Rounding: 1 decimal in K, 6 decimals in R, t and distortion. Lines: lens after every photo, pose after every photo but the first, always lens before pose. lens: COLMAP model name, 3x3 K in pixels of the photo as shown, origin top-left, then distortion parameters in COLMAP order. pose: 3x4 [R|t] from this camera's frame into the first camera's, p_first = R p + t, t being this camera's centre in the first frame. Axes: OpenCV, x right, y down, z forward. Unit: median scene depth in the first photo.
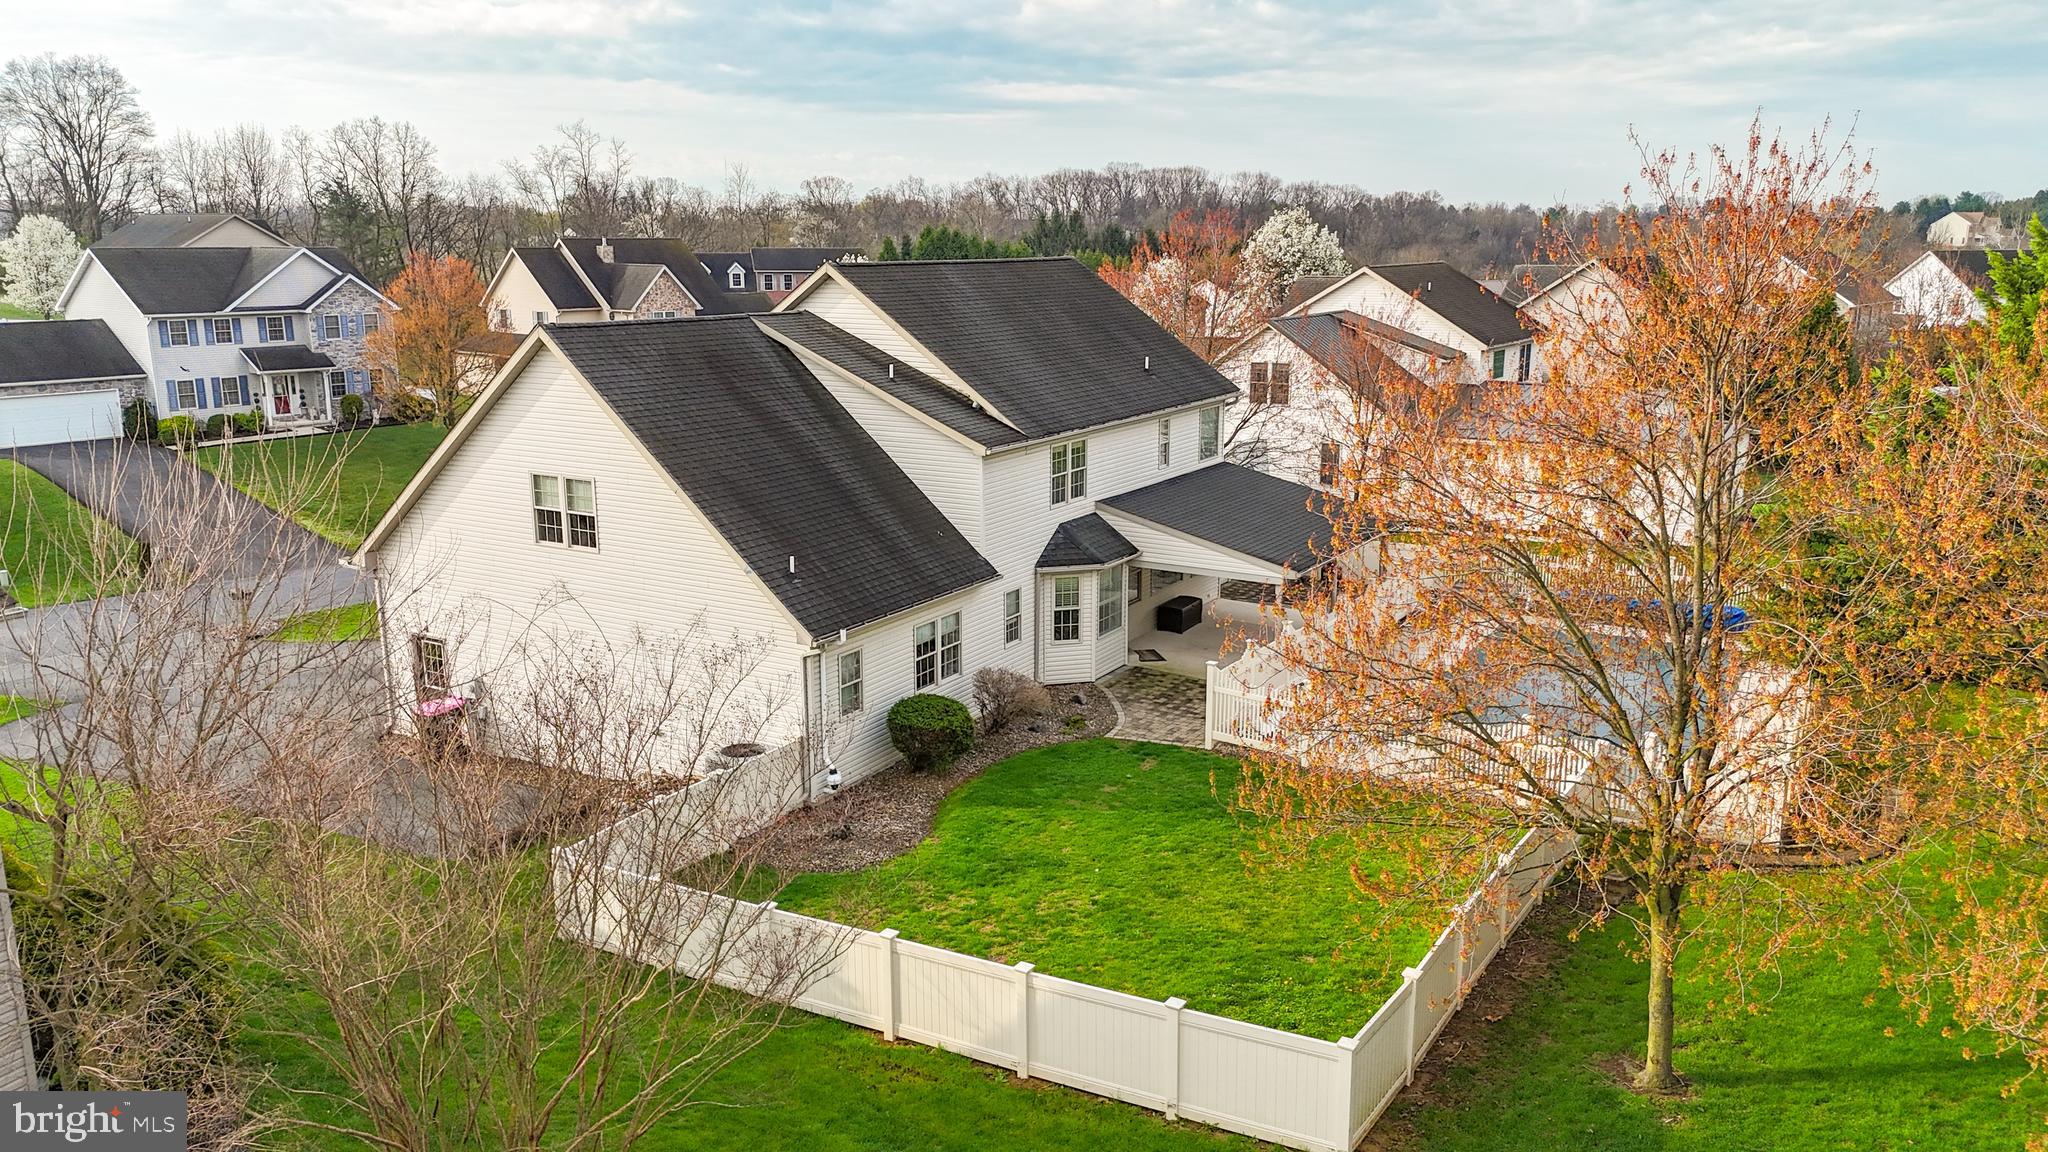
lens RADIAL K [[1509.8, 0, 1028.6], [0, 1509.8, 562.6], [0, 0, 1]] dist [0.088839, -0.093471]
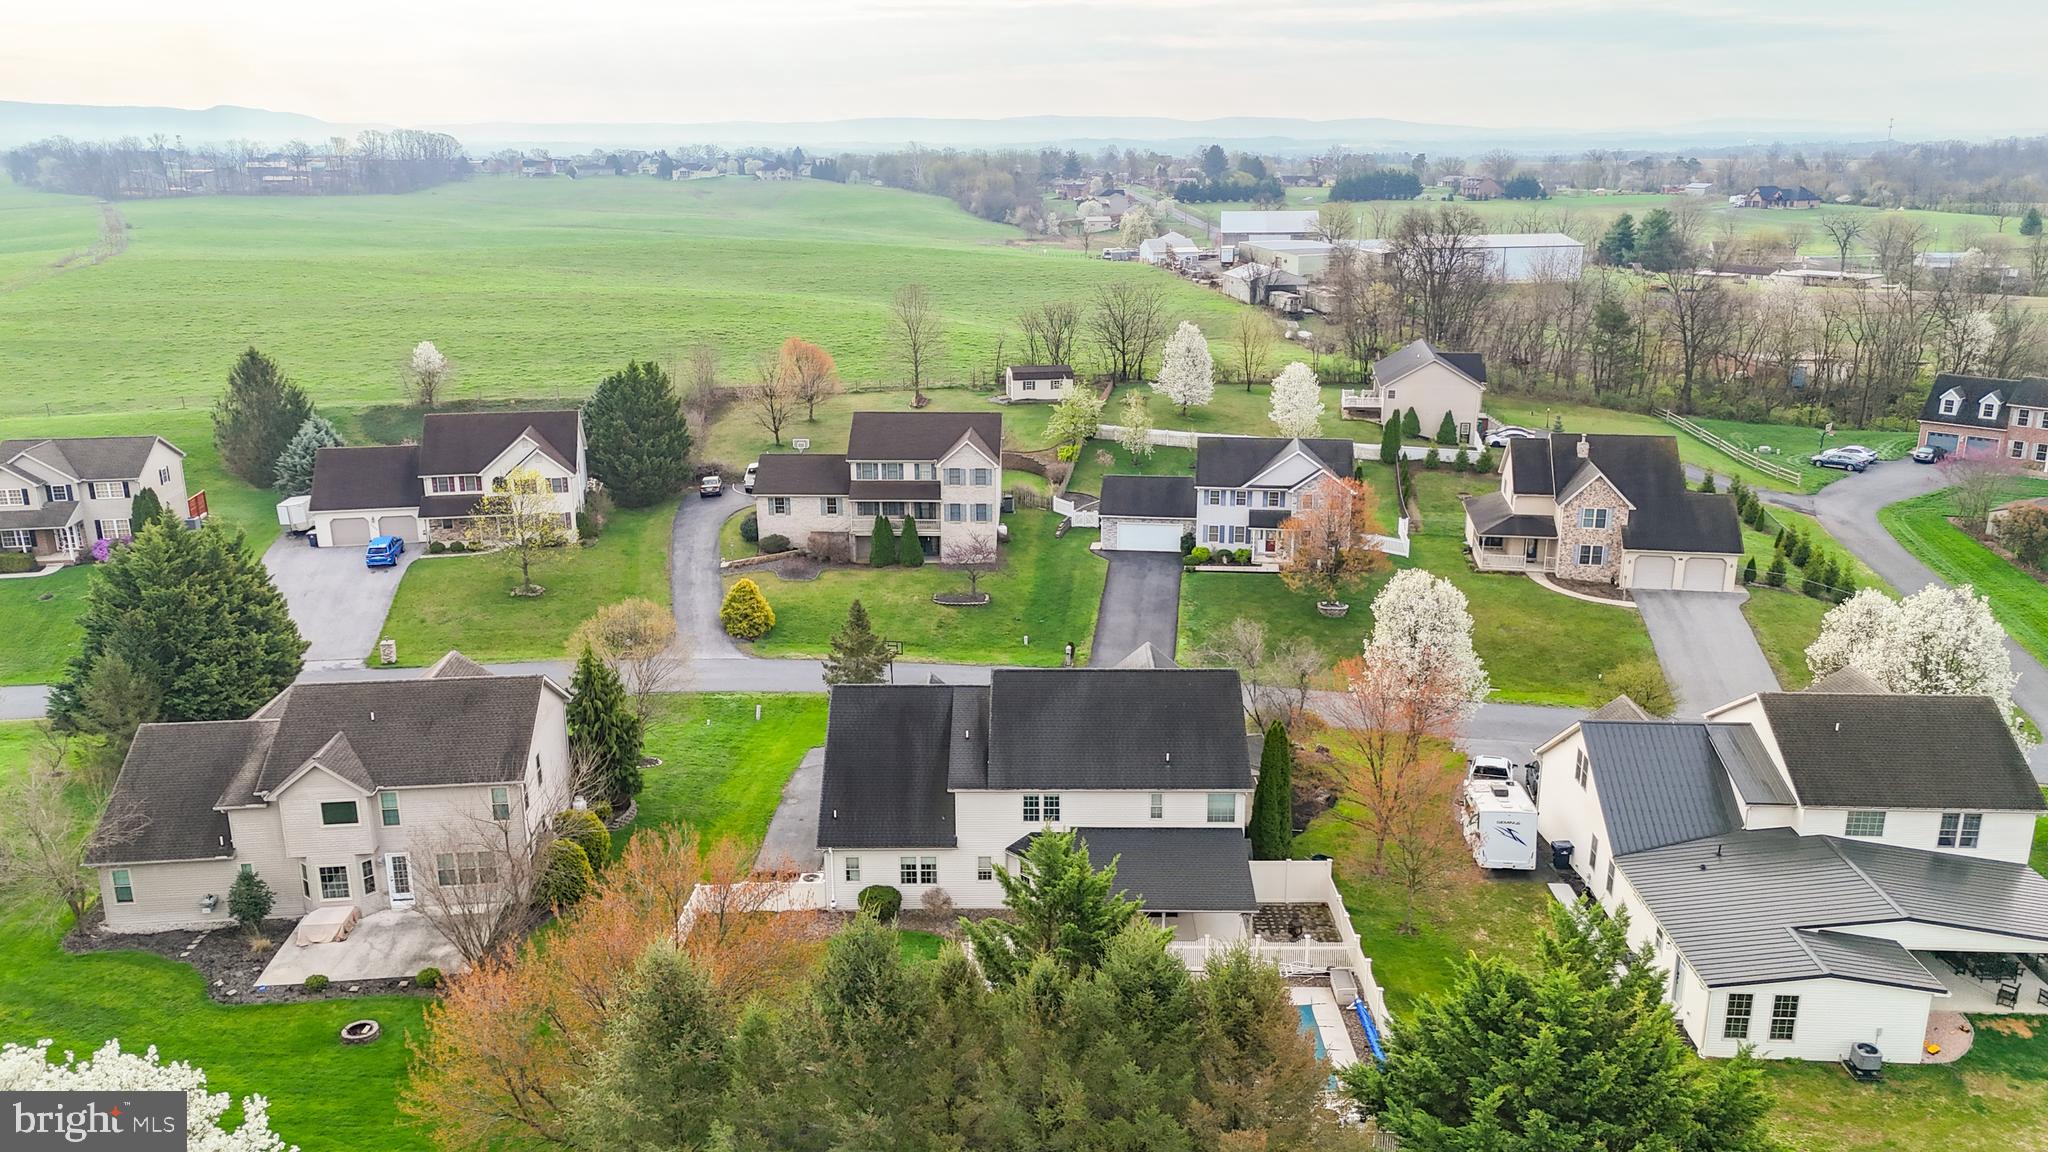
lens RADIAL K [[1509.8, 0, 1028.6], [0, 1509.8, 562.6], [0, 0, 1]] dist [0.088839, -0.093471]
pose [[0.514633, 0.228565, -0.826384, 1.508120], [-0.181277, 0.971031, 0.155682, -0.647903], [0.838028, 0.069686, 0.541159, -0.066731]]
